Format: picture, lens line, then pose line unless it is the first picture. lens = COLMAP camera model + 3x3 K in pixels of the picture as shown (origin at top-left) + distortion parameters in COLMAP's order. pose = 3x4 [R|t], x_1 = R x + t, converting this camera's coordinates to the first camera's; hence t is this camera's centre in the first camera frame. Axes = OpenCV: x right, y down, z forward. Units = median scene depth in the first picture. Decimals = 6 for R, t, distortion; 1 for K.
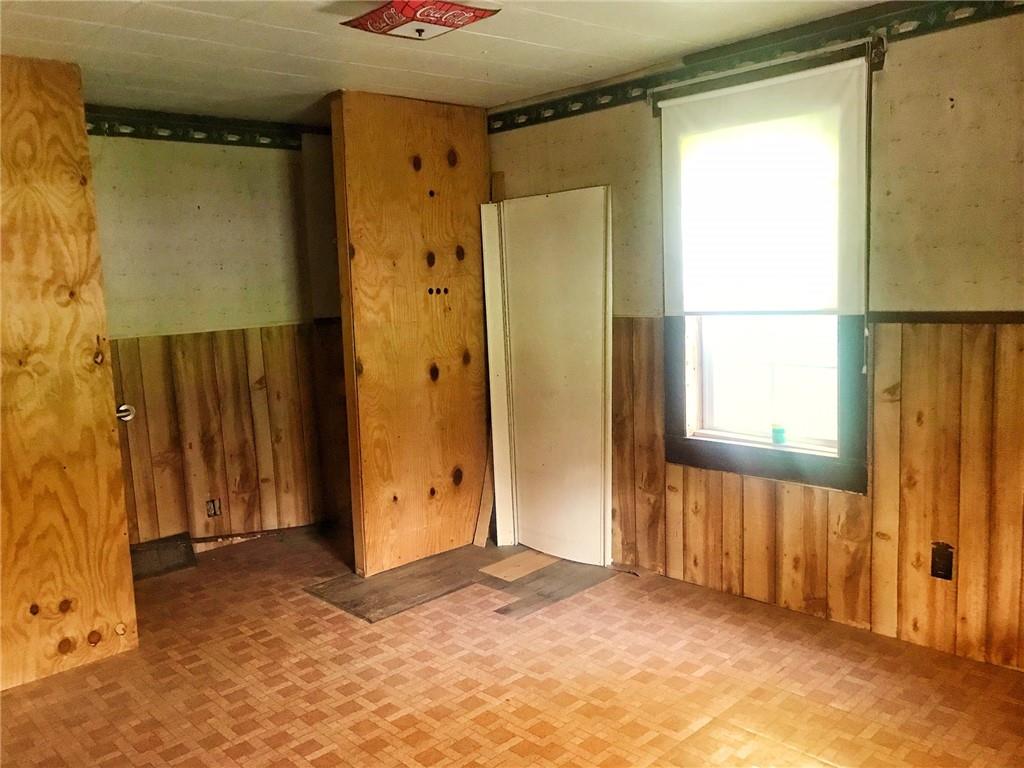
lens RADIAL K [[842.8, 0, 512.5], [0, 842.8, 380.7], [0, 0, 1]] dist [0.044132, -0.049178]
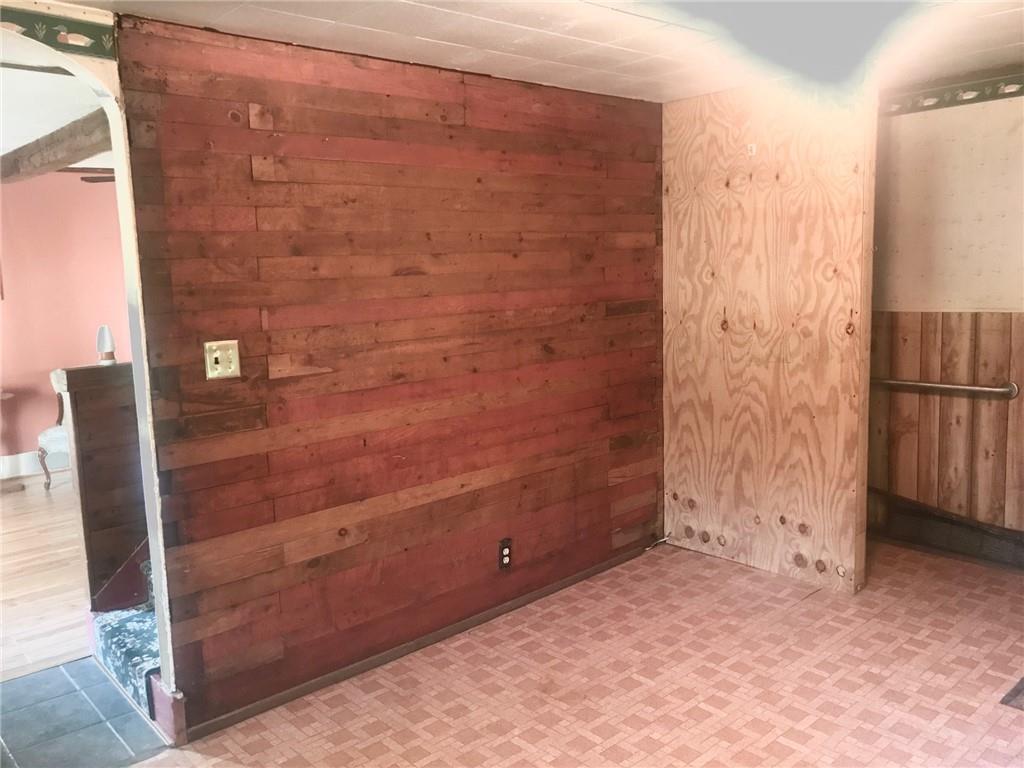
lens RADIAL K [[842.8, 0, 512.9], [0, 842.8, 387.5], [0, 0, 1]] dist [0.044132, -0.049178]
pose [[-0.035546, 0.186565, -0.981799, 0.648485], [-0.086197, 0.978187, 0.188999, -0.126697], [0.995644, 0.091346, -0.018690, 0.605764]]
